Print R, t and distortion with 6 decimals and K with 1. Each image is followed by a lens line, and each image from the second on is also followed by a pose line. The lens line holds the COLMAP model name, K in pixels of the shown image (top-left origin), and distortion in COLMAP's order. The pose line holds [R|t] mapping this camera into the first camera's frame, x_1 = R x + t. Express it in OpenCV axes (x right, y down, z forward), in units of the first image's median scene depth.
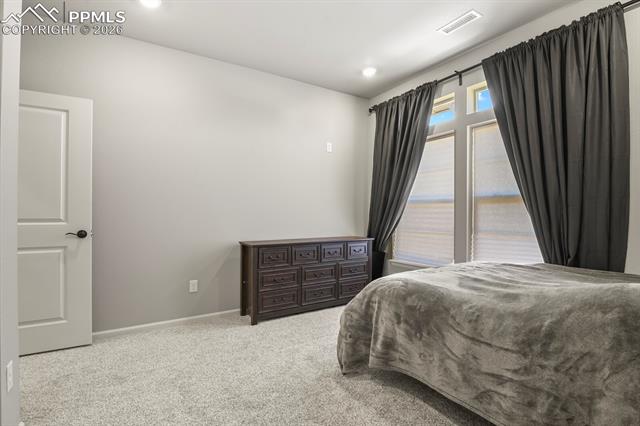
lens RADIAL K [[313.7, 0, 322.3], [0, 313.7, 213.6], [0, 0, 1]] dist [-0.014052, -0.001378]
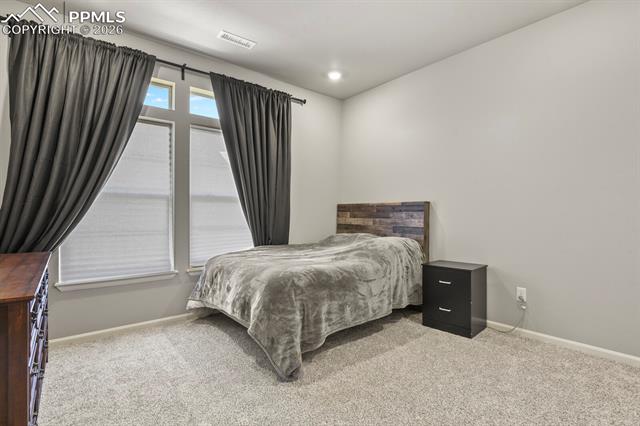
lens RADIAL K [[313.7, 0, 322.2], [0, 313.7, 215.1], [0, 0, 1]] dist [-0.014052, -0.001378]
pose [[-0.121352, 0.006290, 0.992590, -0.611612], [0.003299, 0.999977, -0.005933, 0.021531], [-0.992604, 0.002554, -0.121369, 0.726078]]
